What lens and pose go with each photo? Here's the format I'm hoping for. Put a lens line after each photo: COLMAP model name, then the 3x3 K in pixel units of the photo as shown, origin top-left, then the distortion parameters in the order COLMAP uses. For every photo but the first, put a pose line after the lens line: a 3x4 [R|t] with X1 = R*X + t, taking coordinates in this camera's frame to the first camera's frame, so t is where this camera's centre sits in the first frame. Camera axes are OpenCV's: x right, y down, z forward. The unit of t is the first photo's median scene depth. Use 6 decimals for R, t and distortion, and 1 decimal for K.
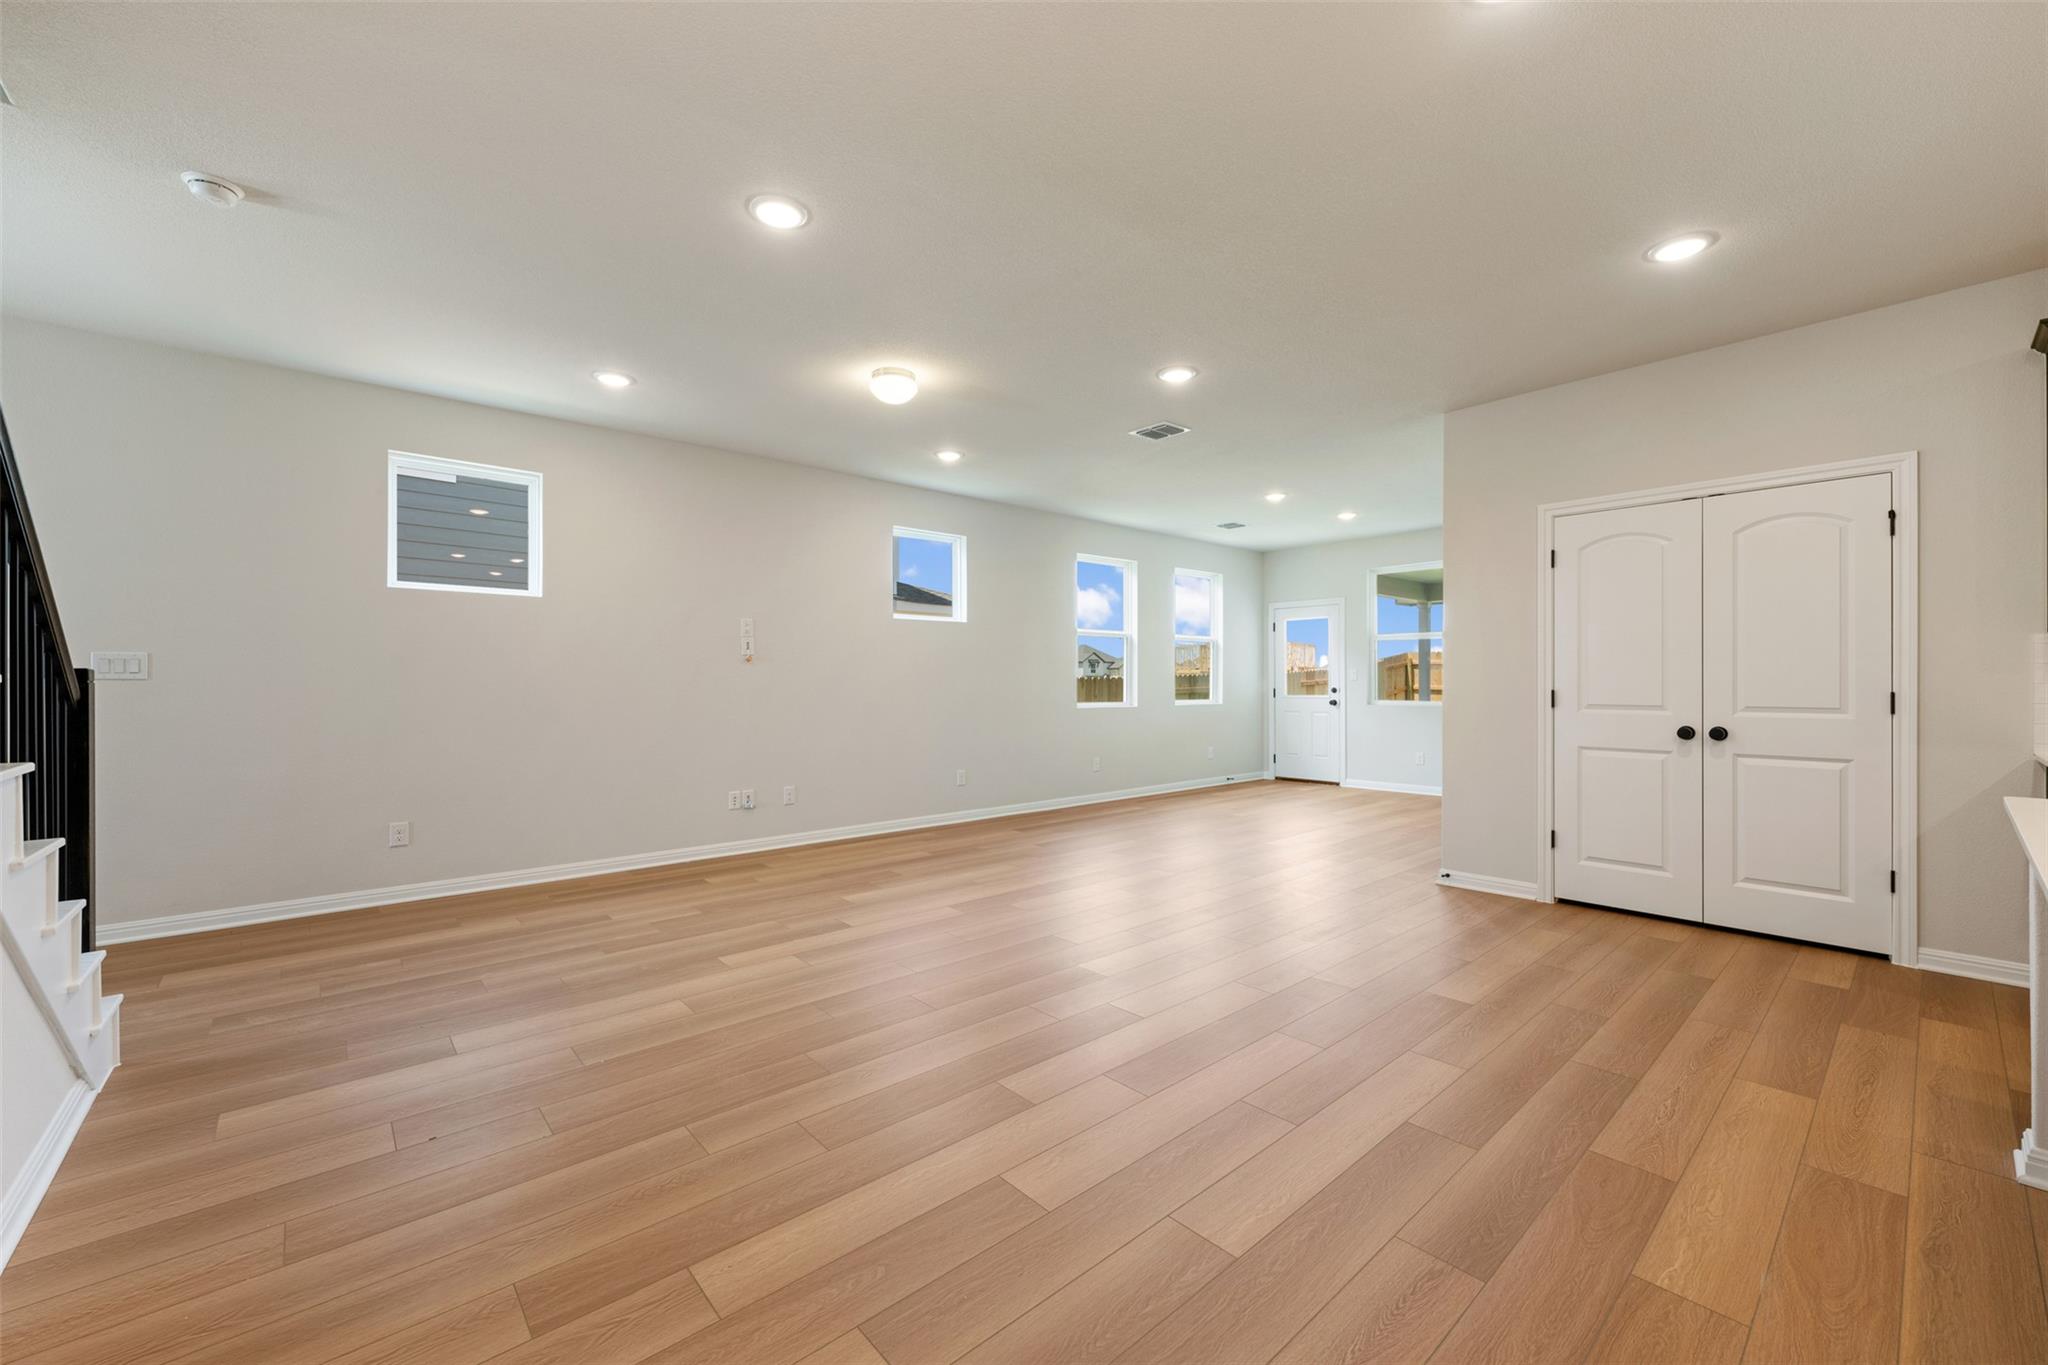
lens RADIAL K [[808.9, 0, 1020.9], [0, 808.9, 684.8], [0, 0, 1]] dist [-0.001287, -0.000585]
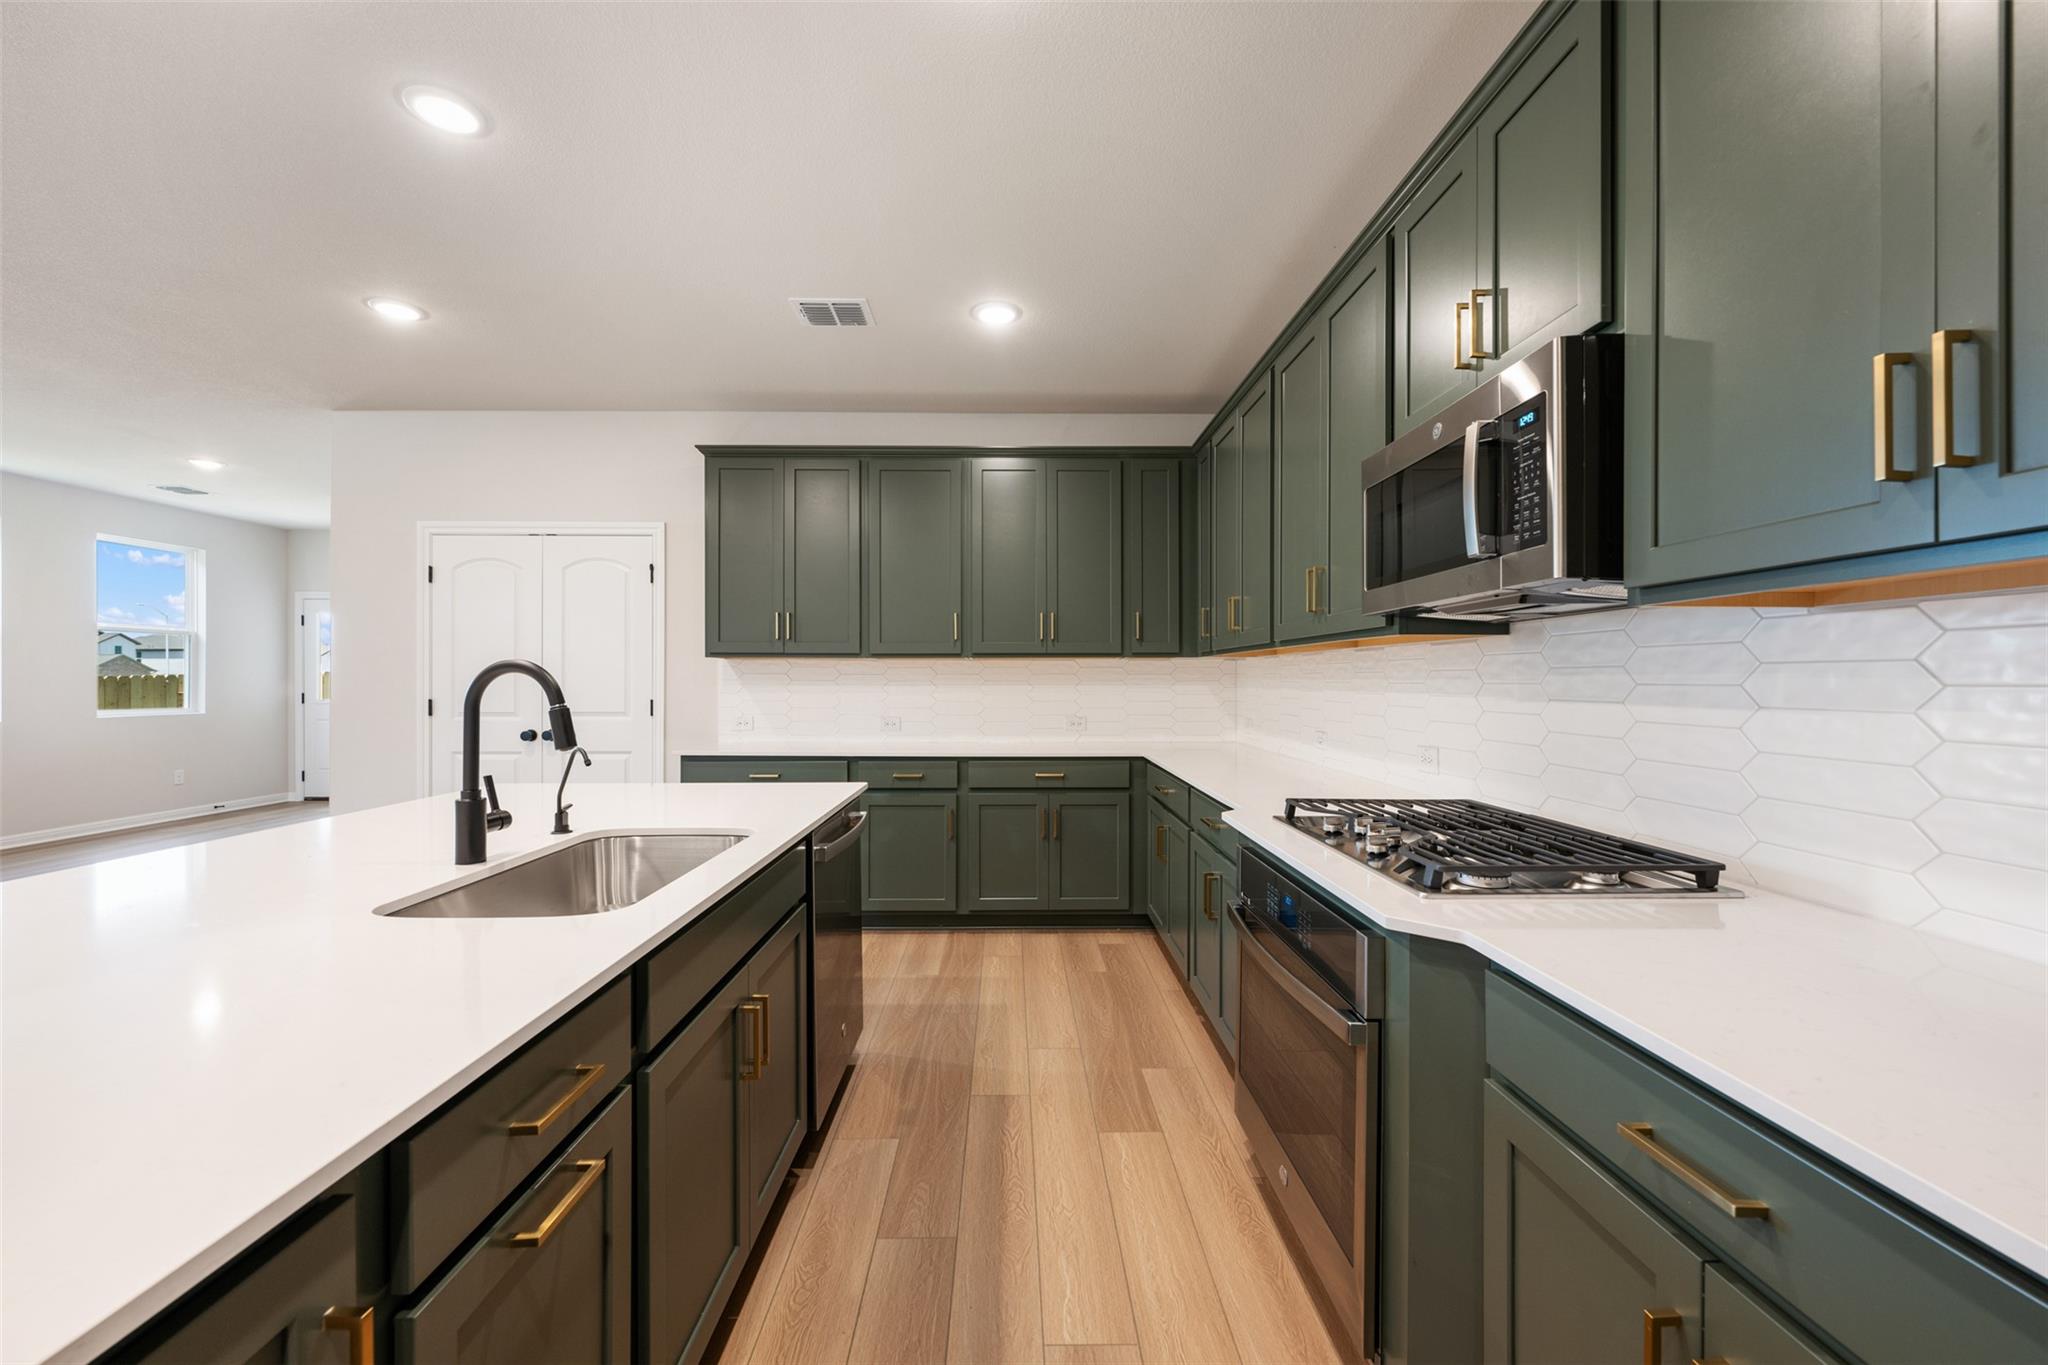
lens RADIAL K [[808.9, 0, 1020.9], [0, 808.9, 684.8], [0, 0, 1]] dist [-0.001287, -0.000585]
pose [[0.647580, -0.001643, 0.761996, 0.306059], [-0.000646, 0.999996, 0.002705, -0.013339], [-0.761997, -0.002244, 0.647576, -0.231150]]
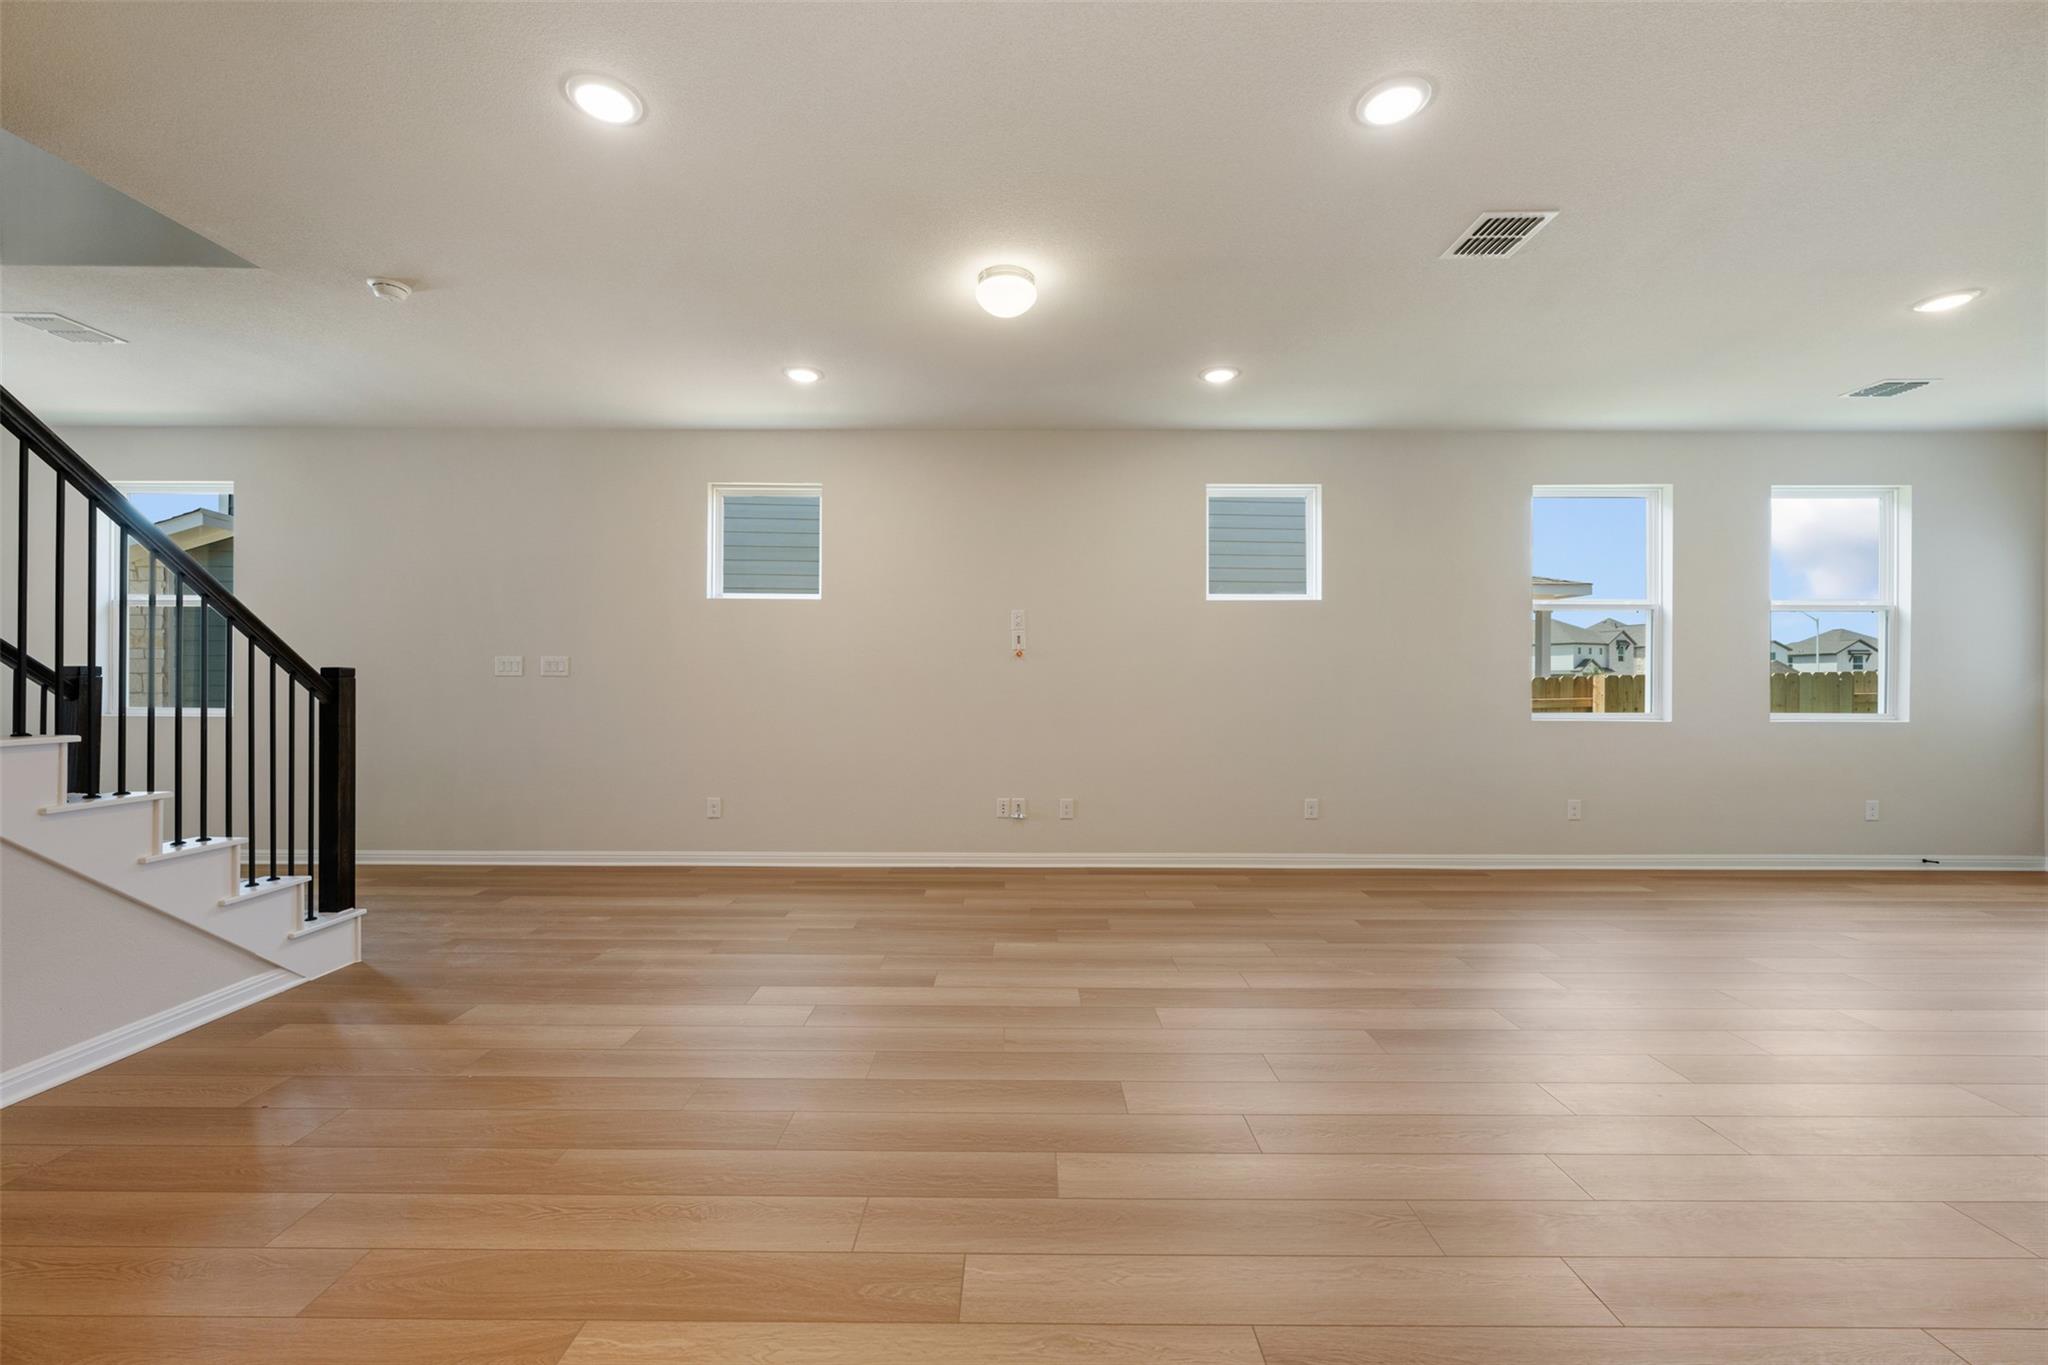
lens RADIAL K [[807.7, 0, 1020.7], [0, 807.7, 682.0], [0, 0, 1]] dist [-0.000274, -0.000132]
pose [[0.748937, 0.004398, -0.662626, 0.299770], [-0.005690, 0.999984, 0.000207, -0.000751], [0.662616, 0.003615, 0.748950, 0.361333]]
